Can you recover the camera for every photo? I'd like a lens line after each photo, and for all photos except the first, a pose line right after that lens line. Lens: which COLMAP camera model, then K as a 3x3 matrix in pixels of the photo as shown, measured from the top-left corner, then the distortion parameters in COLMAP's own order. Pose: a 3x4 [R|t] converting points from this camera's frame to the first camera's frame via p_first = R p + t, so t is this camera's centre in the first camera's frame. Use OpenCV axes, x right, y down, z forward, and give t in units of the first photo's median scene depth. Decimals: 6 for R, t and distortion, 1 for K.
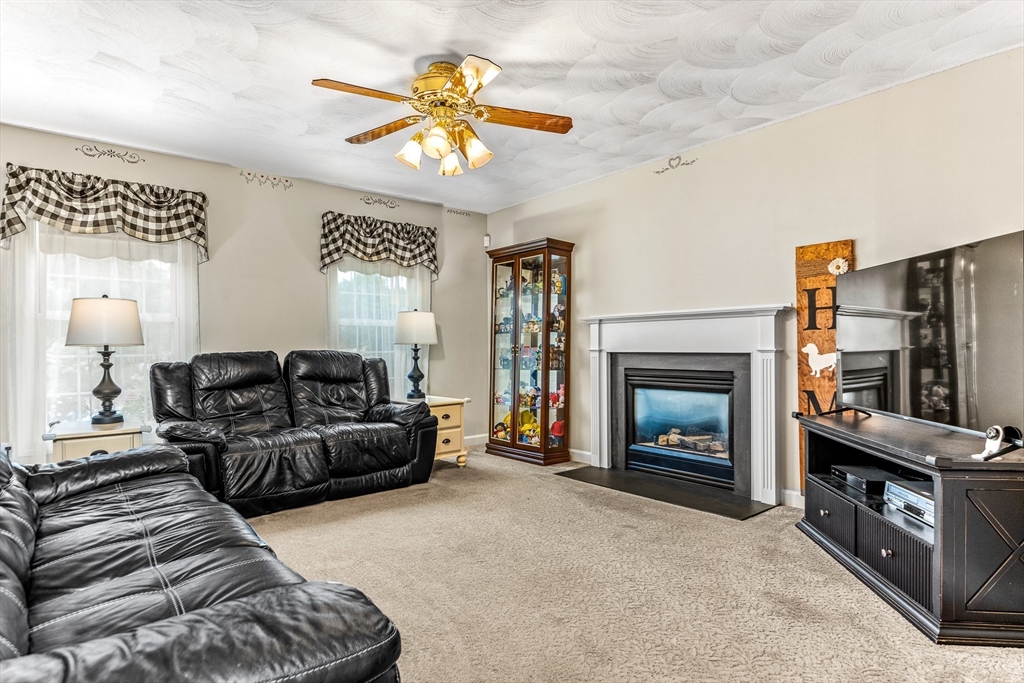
lens RADIAL K [[567.1, 0, 504.1], [0, 567.1, 343.7], [0, 0, 1]] dist [-0.005951, 0.002212]
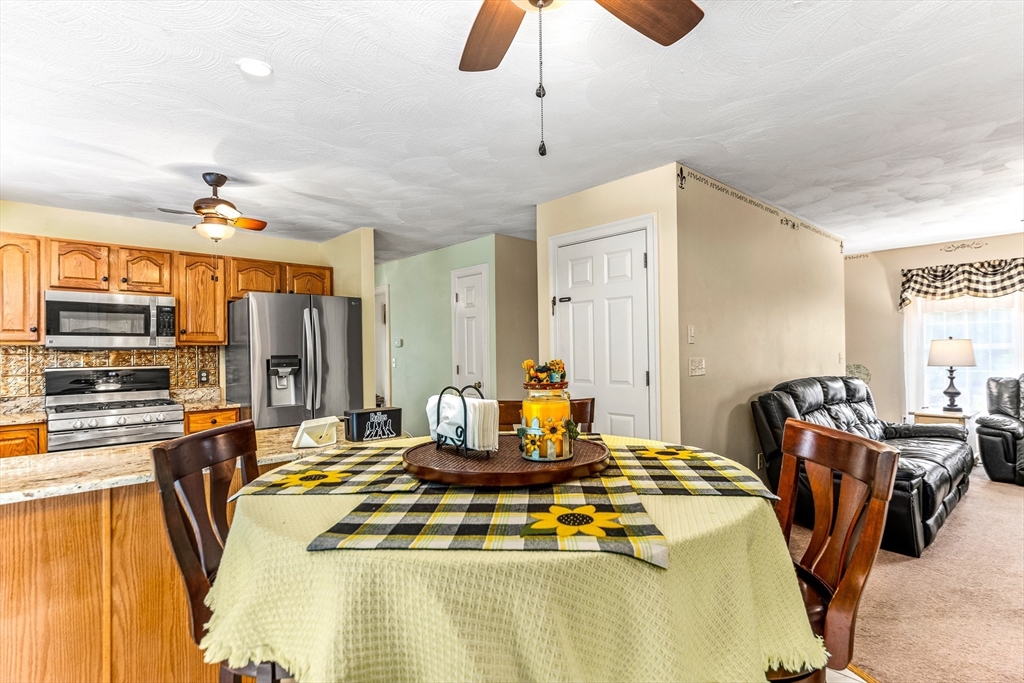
lens RADIAL K [[519.5, 0, 517.4], [0, 519.5, 346.1], [0, 0, 1]] dist [-0.007004, -0.000438]
pose [[0.071289, 0.002426, -0.997453, 0.718950], [0.015209, 0.999878, 0.003519, -0.077967], [0.997340, -0.015421, 0.071243, -0.398011]]
